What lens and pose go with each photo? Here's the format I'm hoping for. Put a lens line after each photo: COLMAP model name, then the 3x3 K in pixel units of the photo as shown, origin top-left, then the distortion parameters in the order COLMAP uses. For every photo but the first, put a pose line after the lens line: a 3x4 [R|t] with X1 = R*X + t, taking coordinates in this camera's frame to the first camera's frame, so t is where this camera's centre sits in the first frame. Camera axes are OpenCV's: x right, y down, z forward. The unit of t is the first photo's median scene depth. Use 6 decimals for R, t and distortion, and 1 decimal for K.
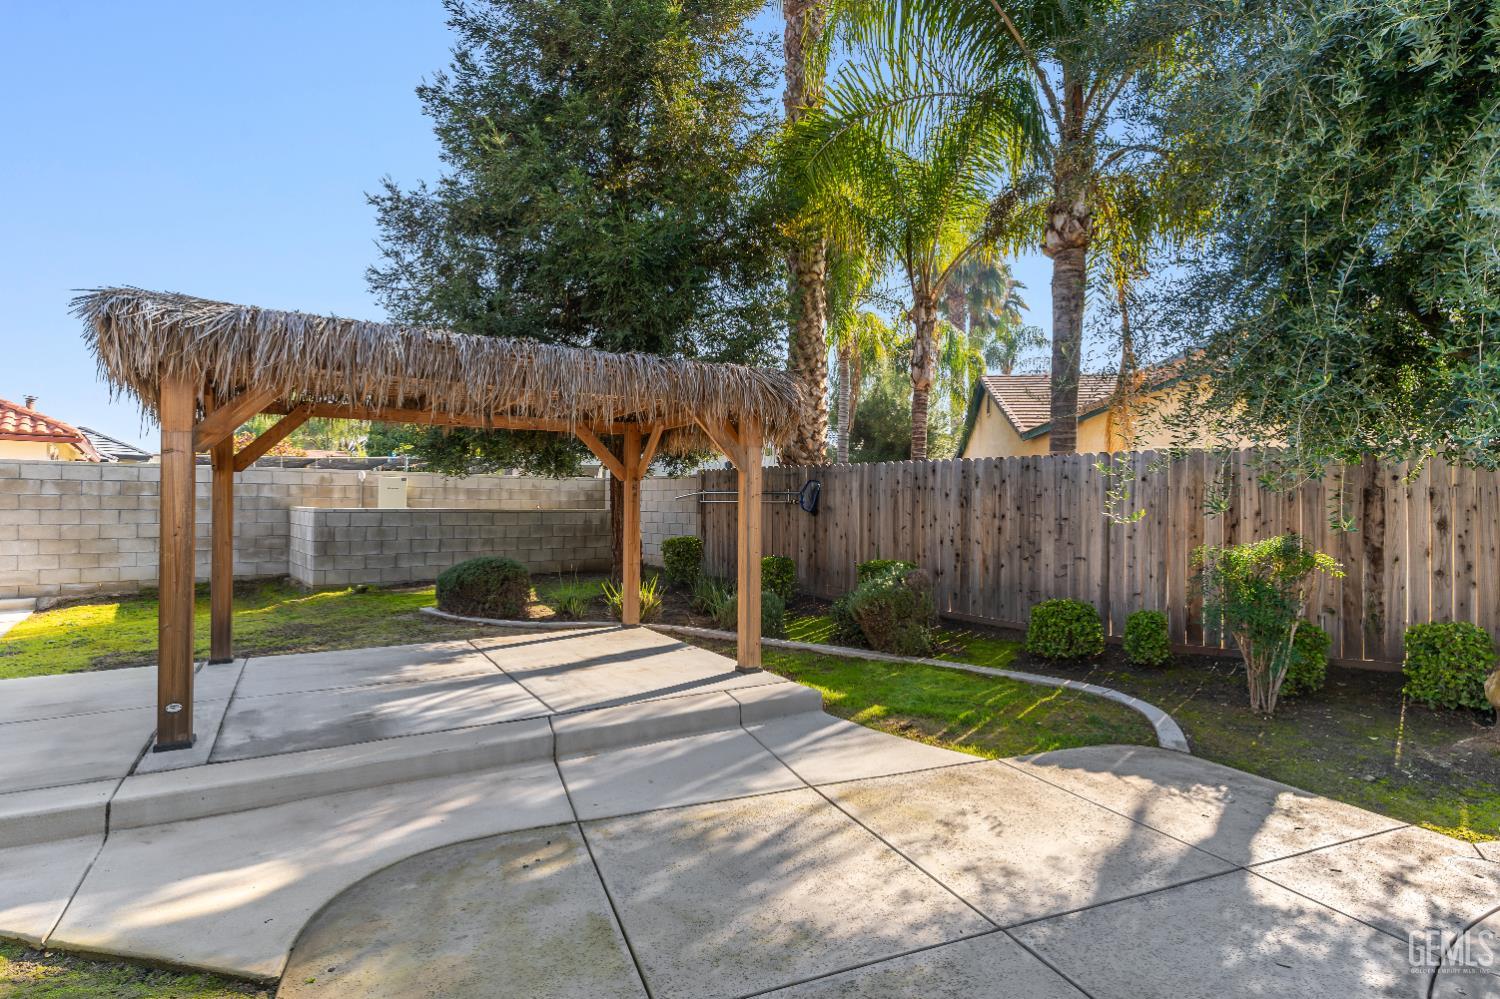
lens RADIAL K [[727.4, 0, 744.4], [0, 727.4, 487.0], [0, 0, 1]] dist [0.002123, 0.000569]
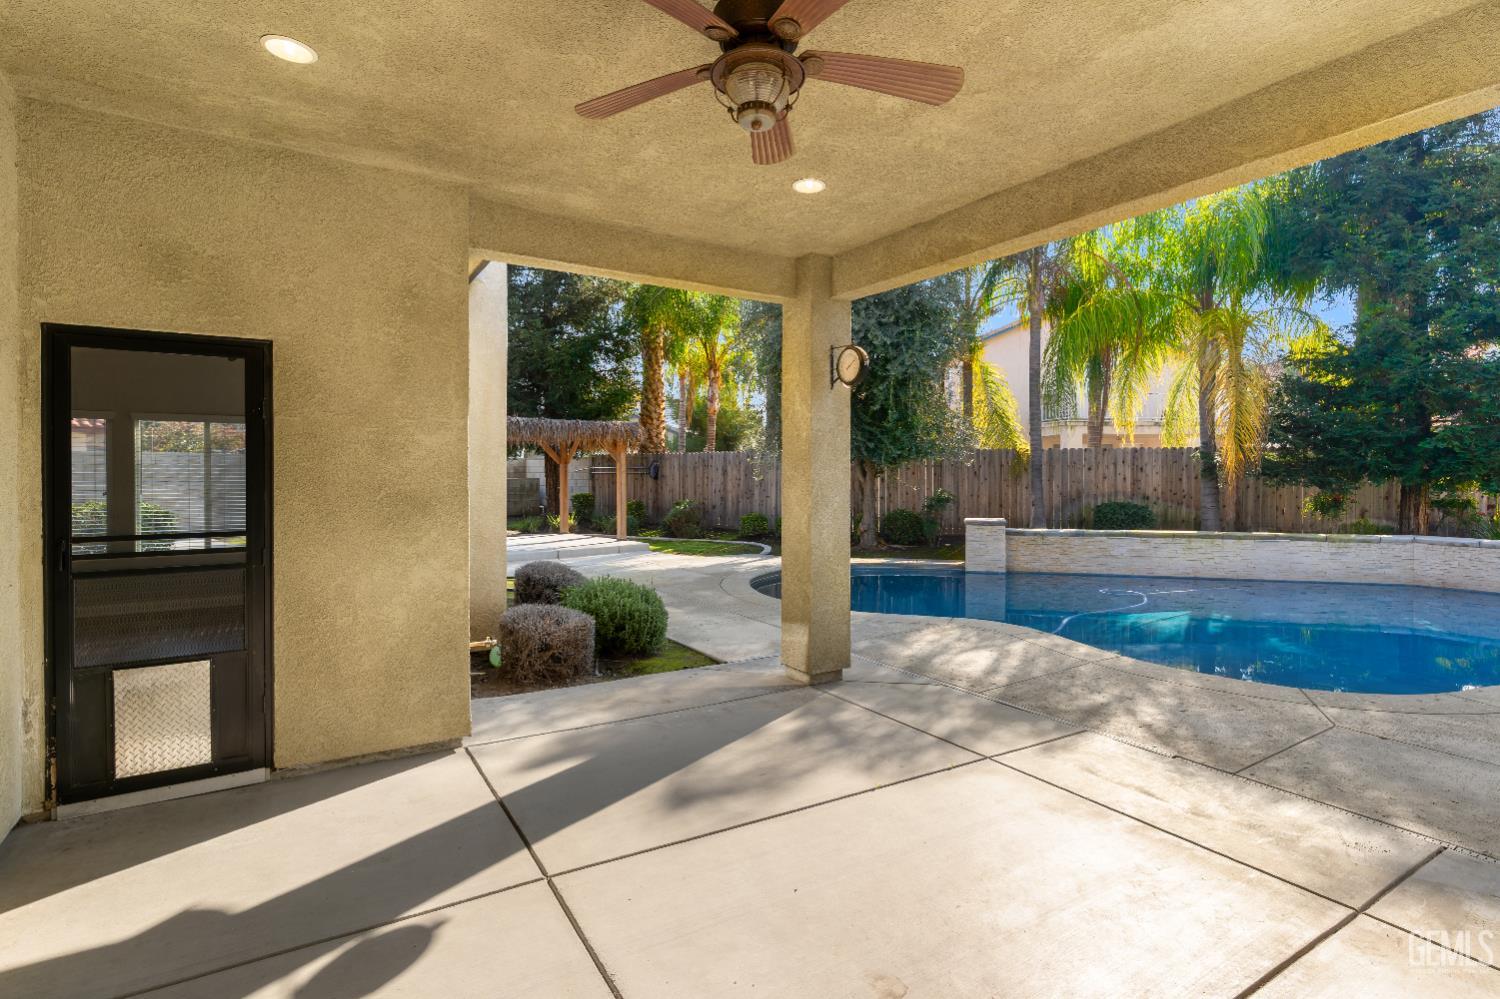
lens RADIAL K [[723.5, 0, 742.9], [0, 723.5, 478.9], [0, 0, 1]] dist [0.000198, -0.000605]
pose [[0.984532, -0.010186, 0.174910, -0.010345], [0.004144, 0.999383, 0.034874, -0.029419], [-0.175157, -0.033610, 0.983967, -0.930666]]
